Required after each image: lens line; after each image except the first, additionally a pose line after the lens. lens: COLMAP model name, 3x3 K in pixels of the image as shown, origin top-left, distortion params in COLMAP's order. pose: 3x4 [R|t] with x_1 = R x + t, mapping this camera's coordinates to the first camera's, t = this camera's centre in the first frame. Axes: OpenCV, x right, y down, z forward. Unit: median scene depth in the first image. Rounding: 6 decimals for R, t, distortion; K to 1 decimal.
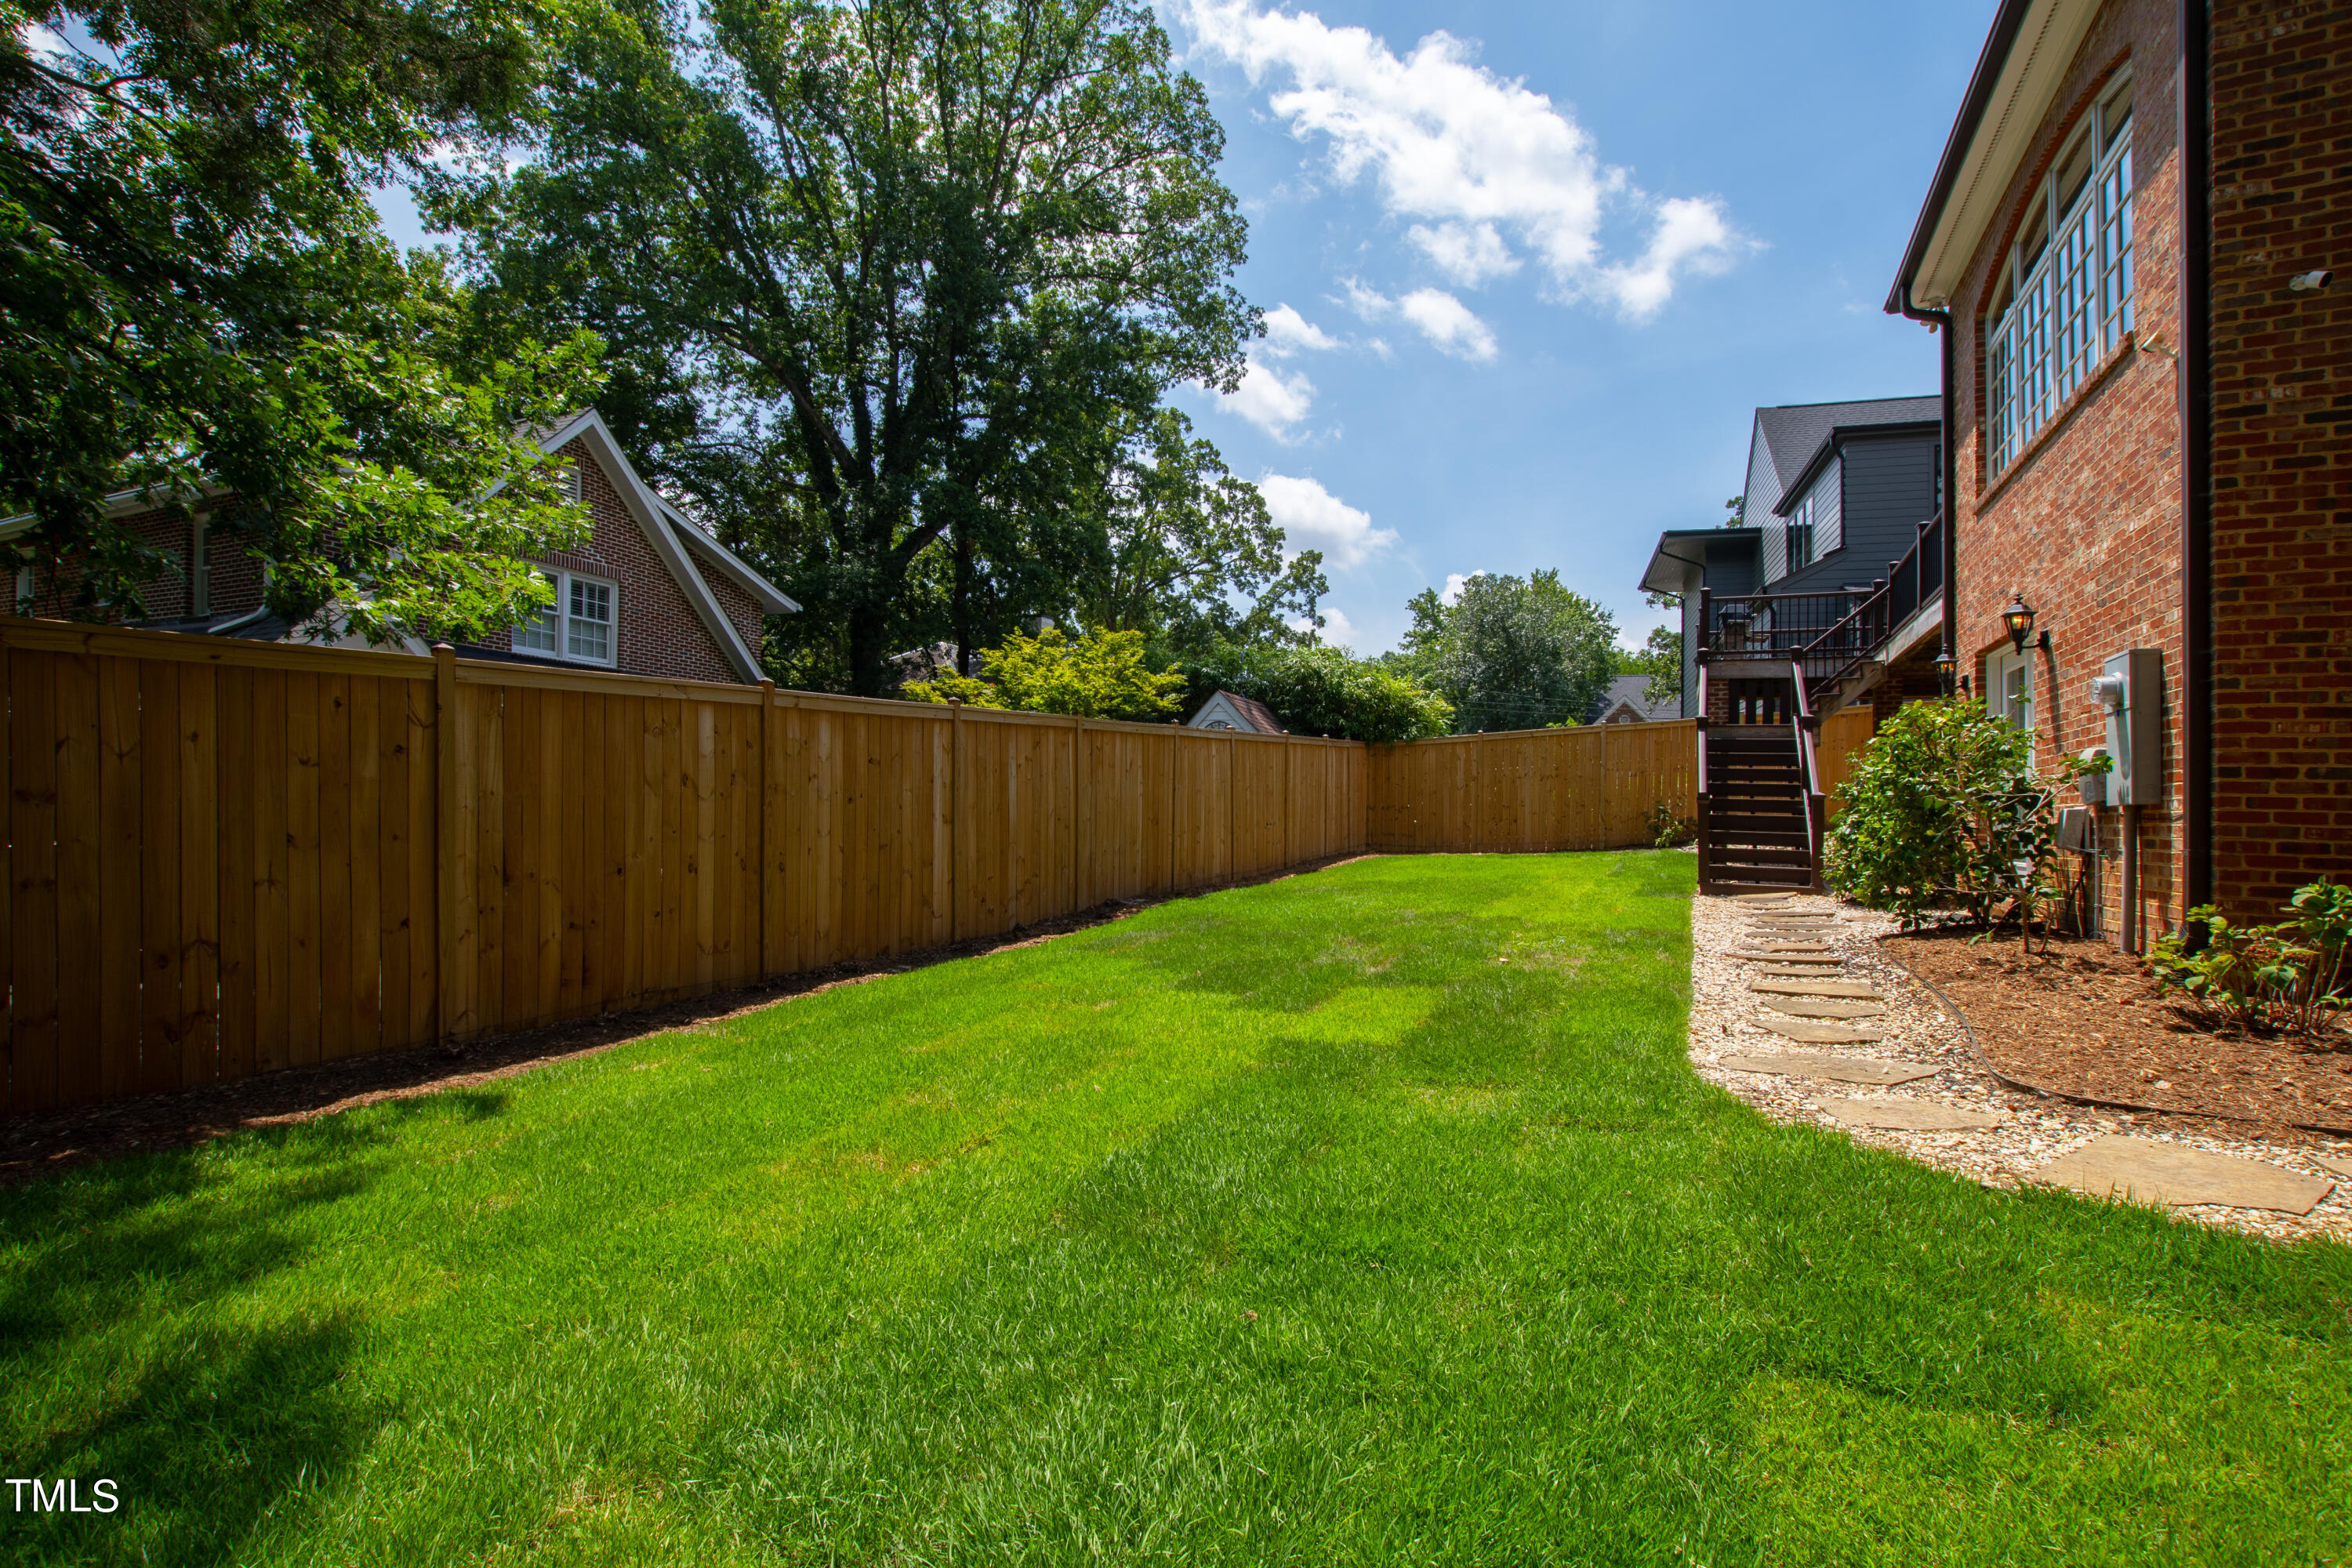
lens RADIAL K [[1046.3, 0, 1139.8], [0, 1046.3, 774.2], [0, 0, 1]] dist [-0.022826, -0.000014]
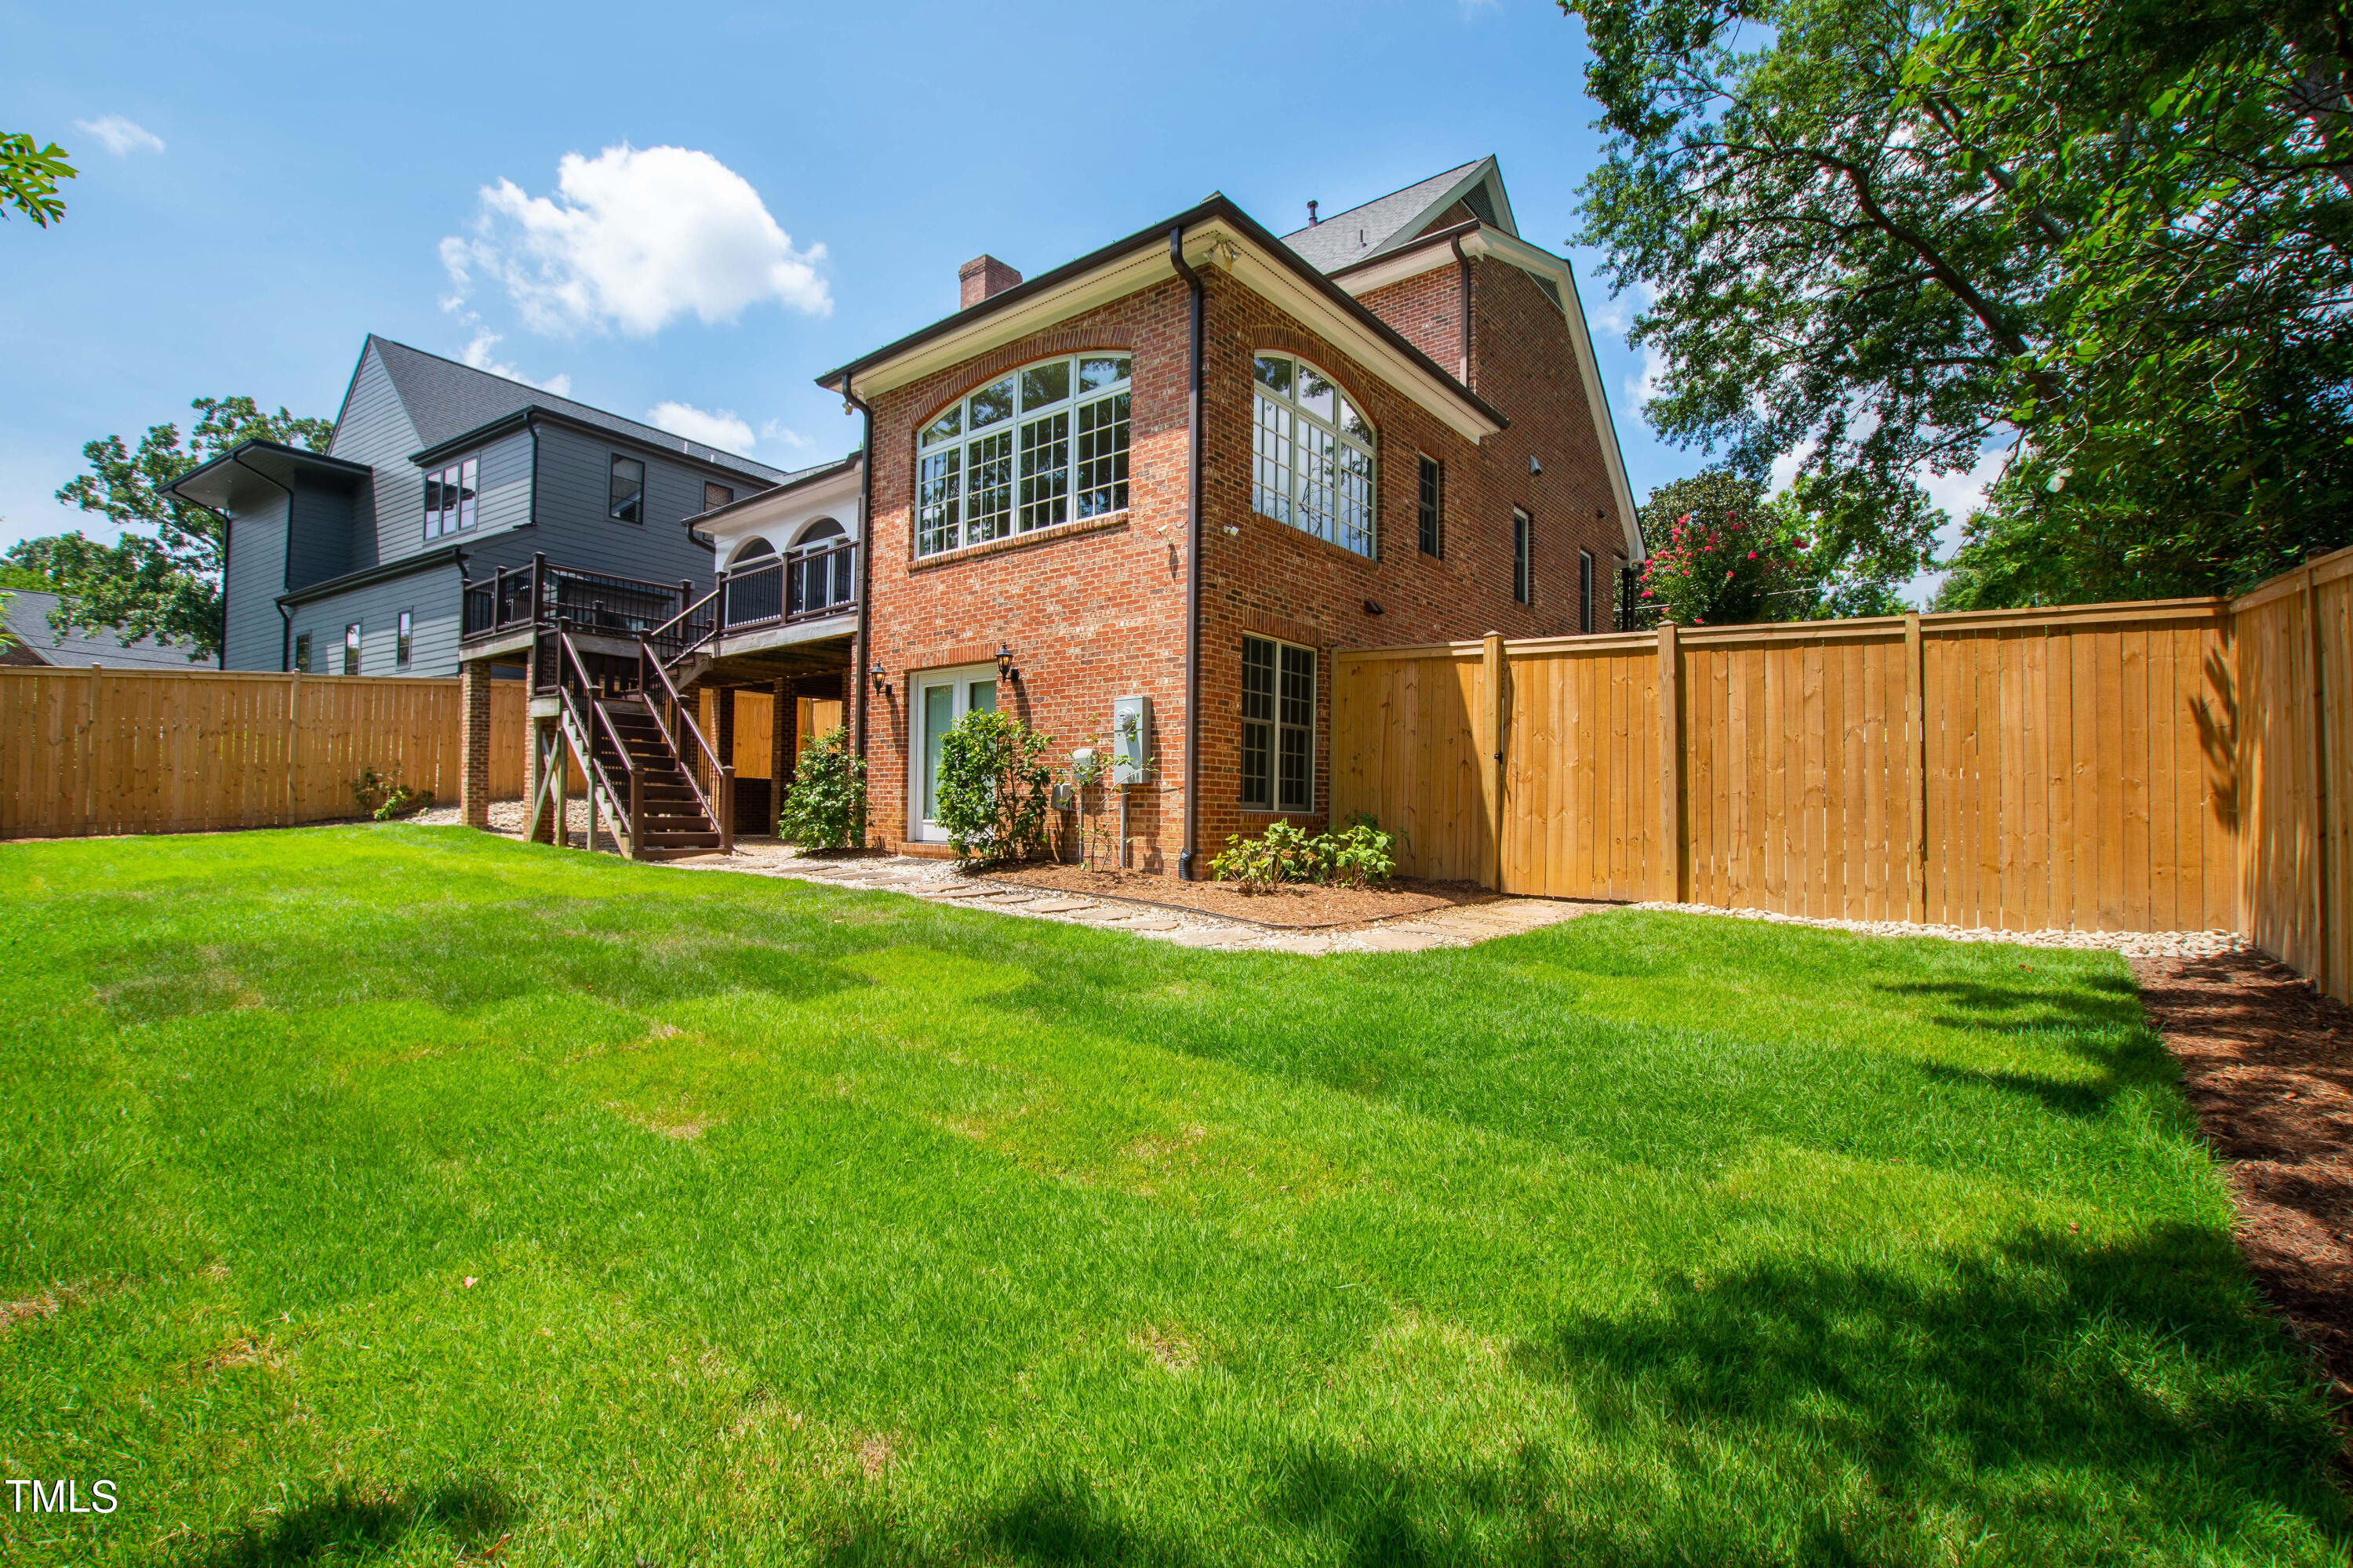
lens RADIAL K [[1065.5, 0, 1166.8], [0, 1065.5, 805.3], [0, 0, 1]] dist [-0.024745, 0.000670]
pose [[0.207769, -0.021428, 0.977943, -0.363230], [-0.039882, 0.998743, 0.030356, 0.005064], [-0.977364, -0.045310, 0.206654, 0.234114]]
